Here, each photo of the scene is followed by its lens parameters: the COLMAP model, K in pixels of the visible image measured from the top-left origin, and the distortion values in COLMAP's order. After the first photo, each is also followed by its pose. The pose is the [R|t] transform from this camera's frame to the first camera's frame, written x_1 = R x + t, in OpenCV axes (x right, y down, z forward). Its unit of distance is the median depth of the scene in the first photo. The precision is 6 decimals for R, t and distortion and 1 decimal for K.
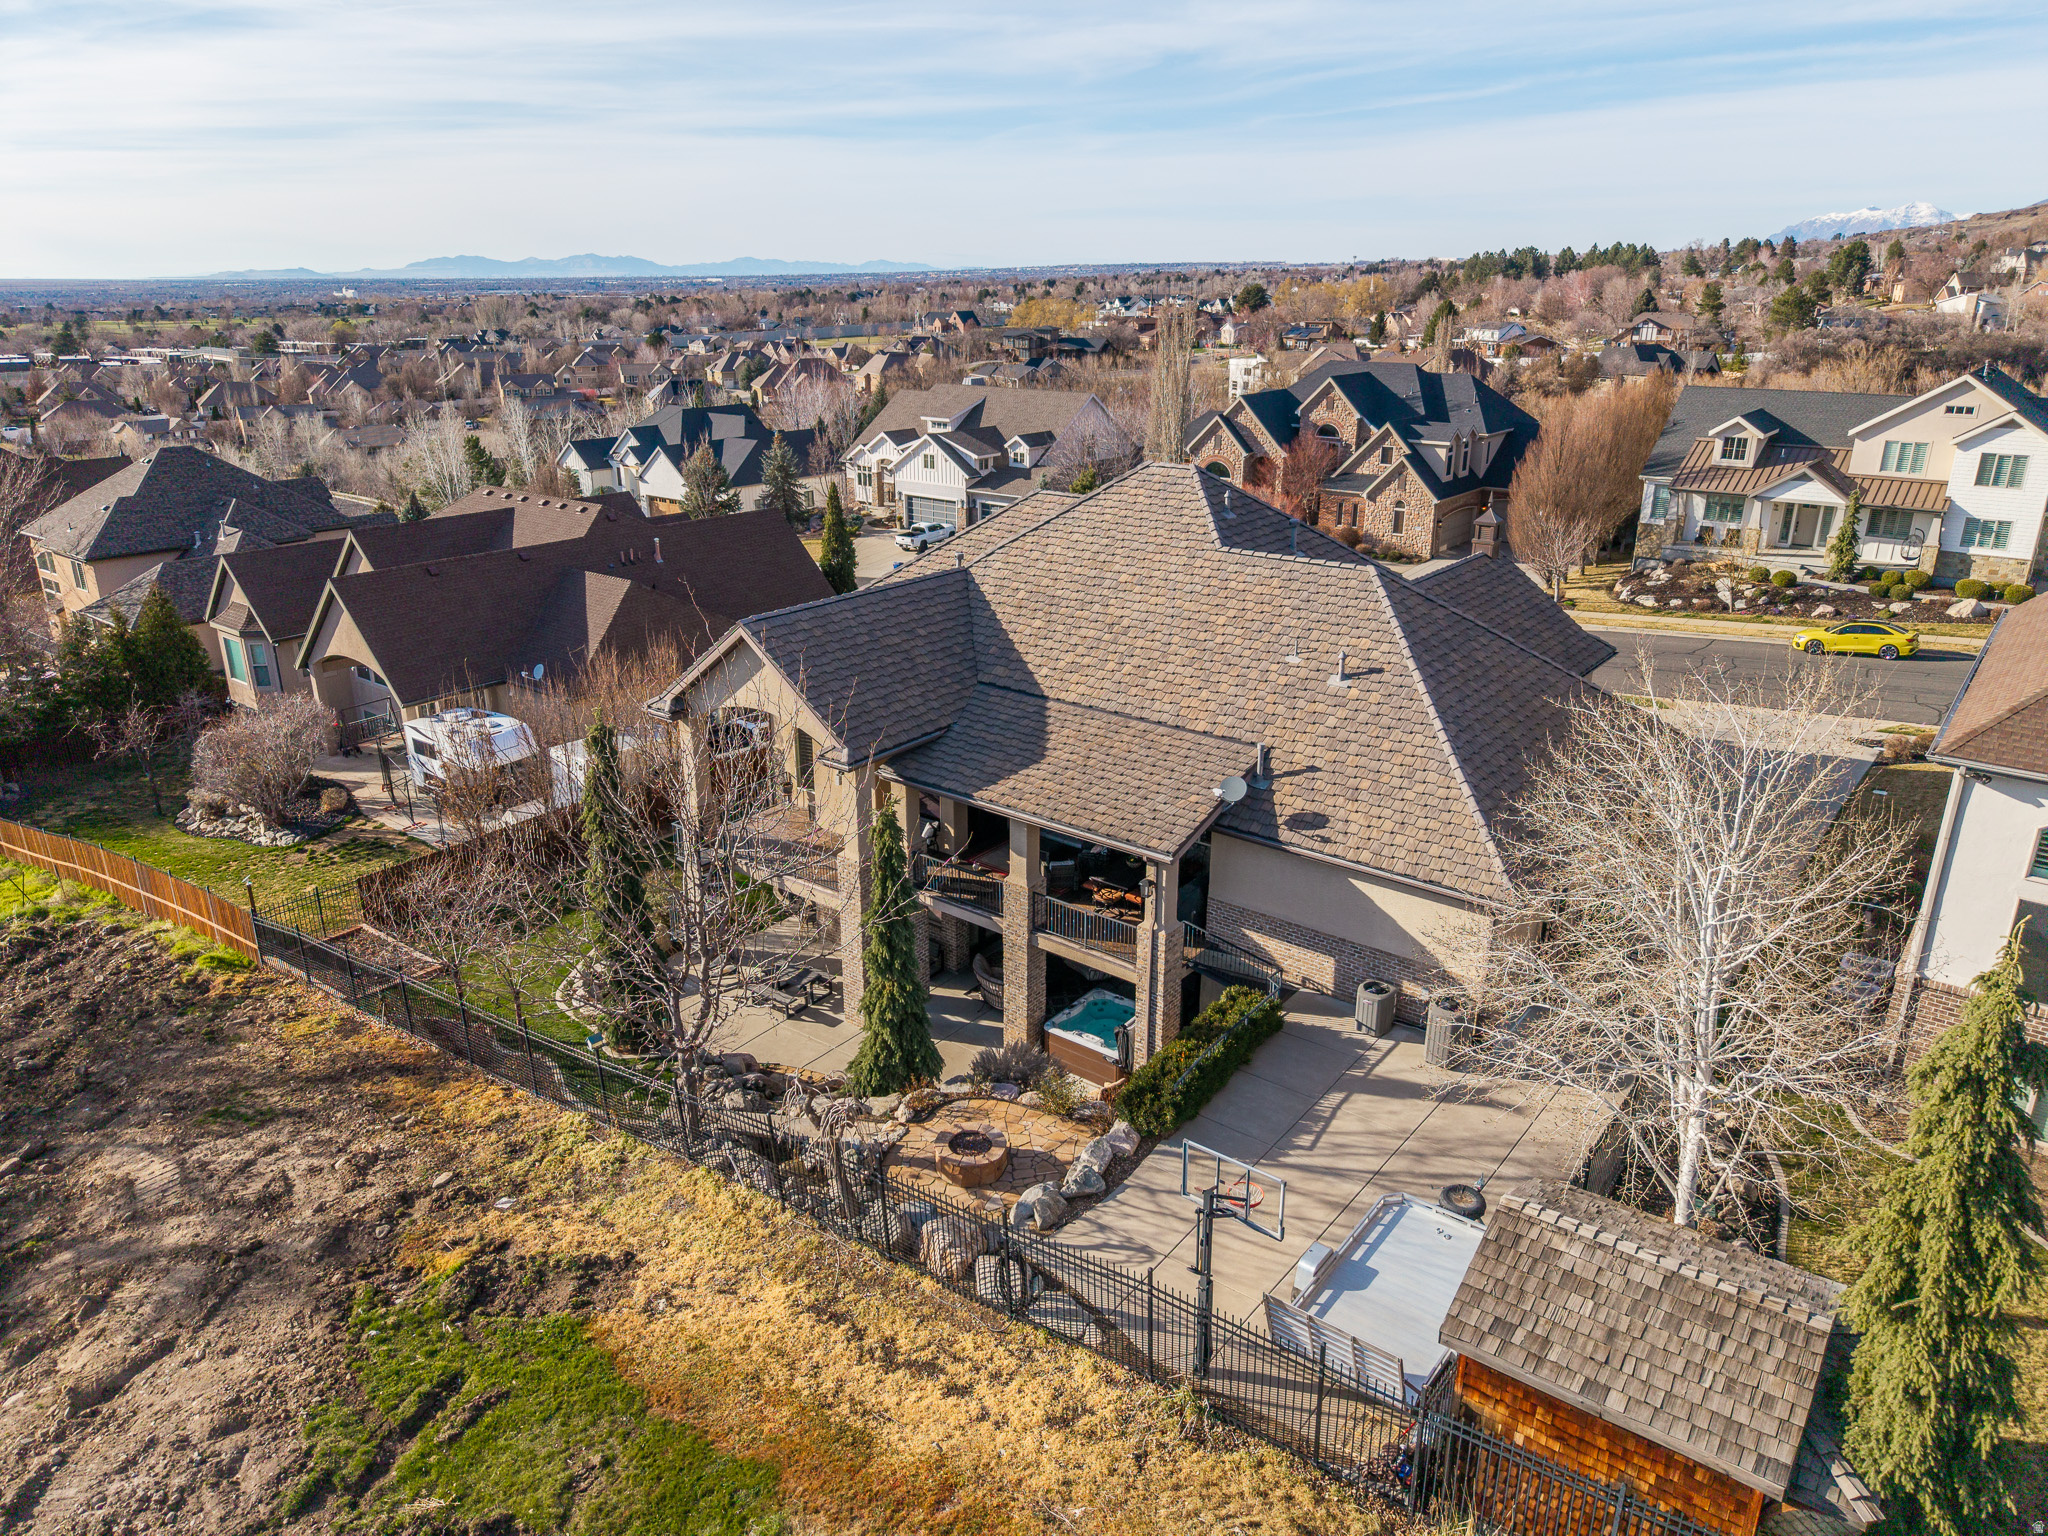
lens RADIAL K [[1382.0, 0, 1024.2], [0, 1382.0, 750.3], [0, 0, 1]] dist [0.026129, -0.032235]
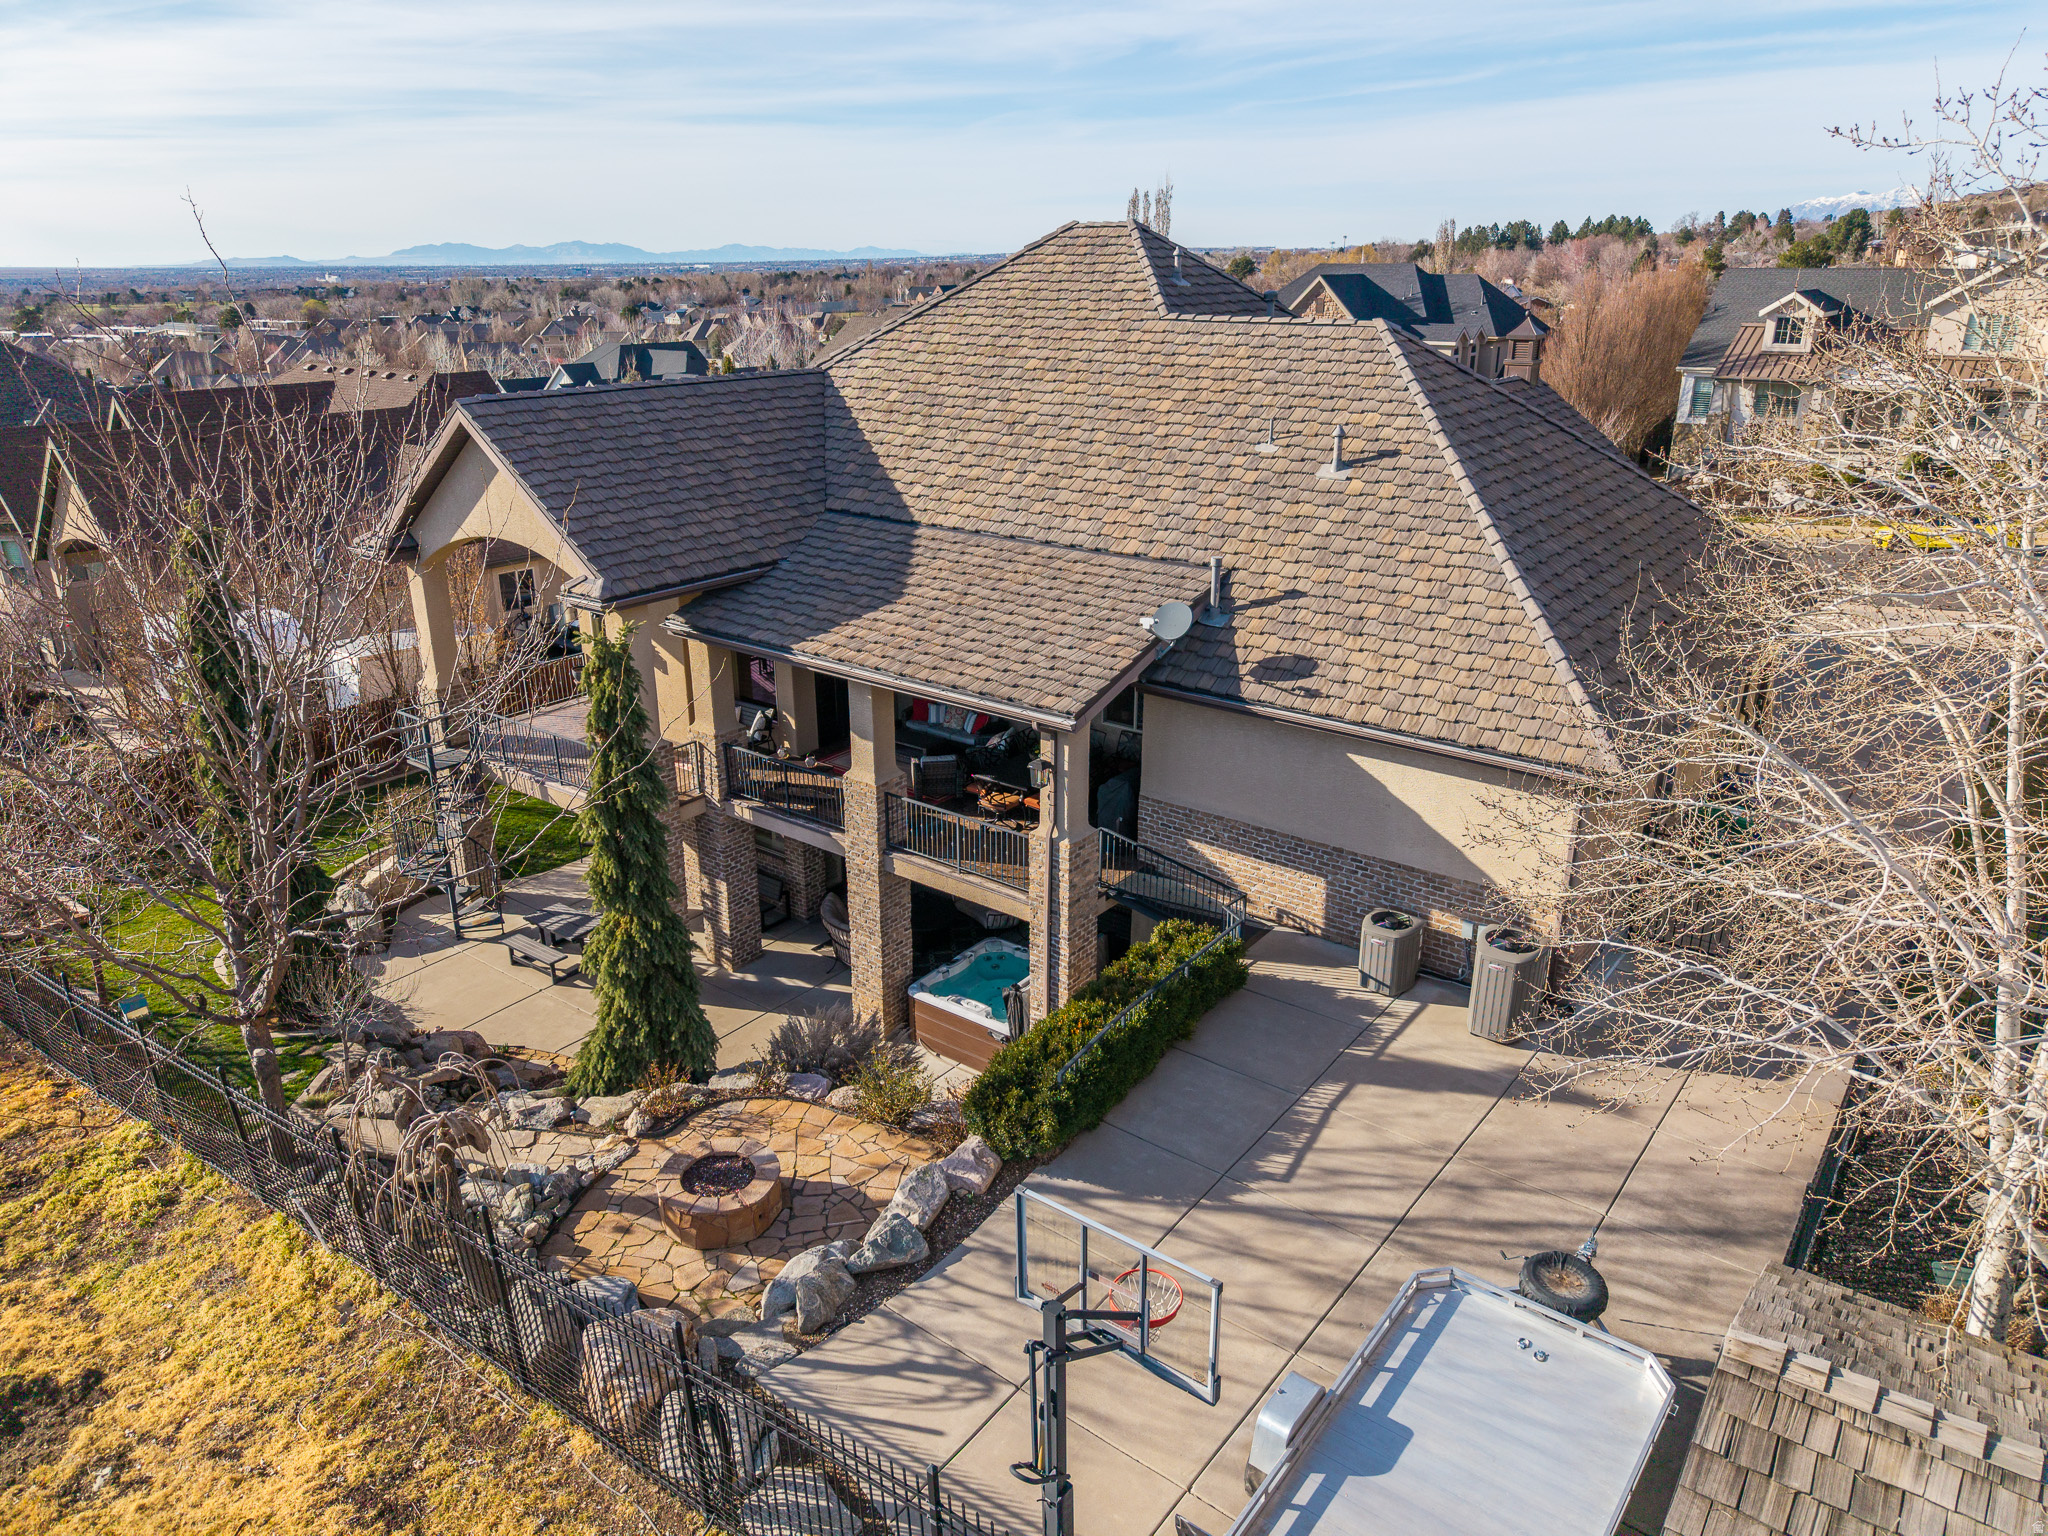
lens RADIAL K [[1382.5, 0, 1035.7], [0, 1382.5, 762.4], [0, 0, 1]] dist [0.010285, -0.008768]
pose [[0.999899, -0.003680, 0.013732, 0.073051], [0.003452, 0.999857, 0.016556, 0.078755], [-0.013791, -0.016506, 0.999769, 0.327397]]
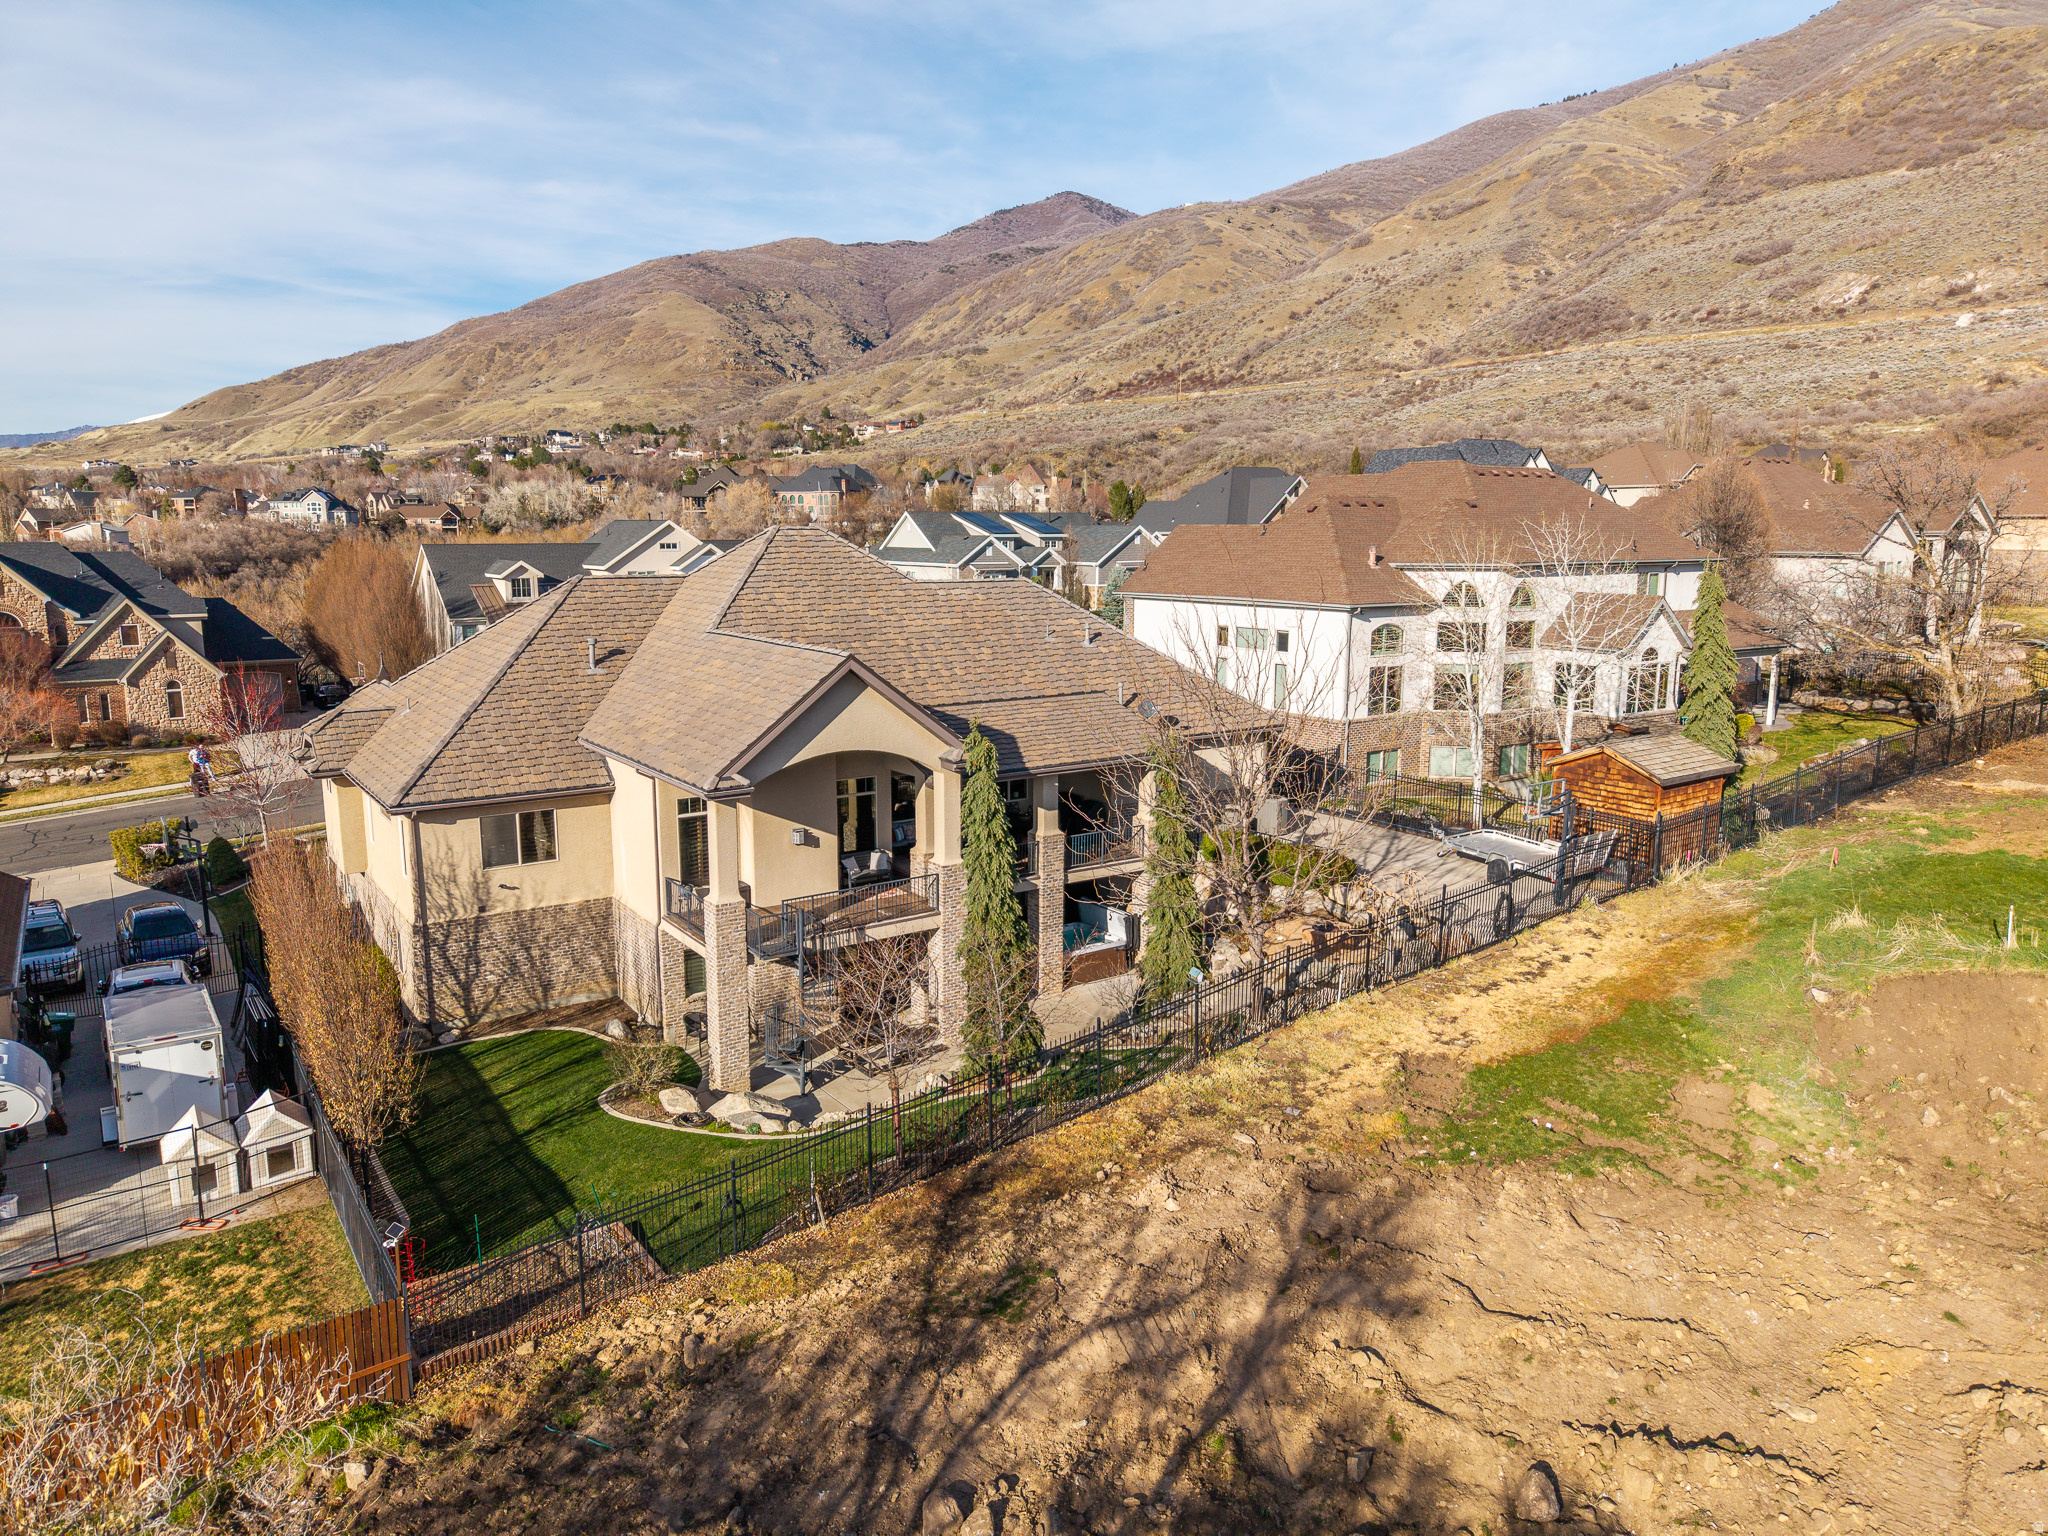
lens RADIAL K [[1360.5, 0, 1024.6], [0, 1360.5, 751.2], [0, 0, 1]] dist [-0.000454, -0.004226]
pose [[0.294258, -0.156076, 0.942896, -1.128217], [0.312082, 0.948186, 0.059557, -0.048399], [-0.903337, 0.276736, 0.327720, 0.637456]]
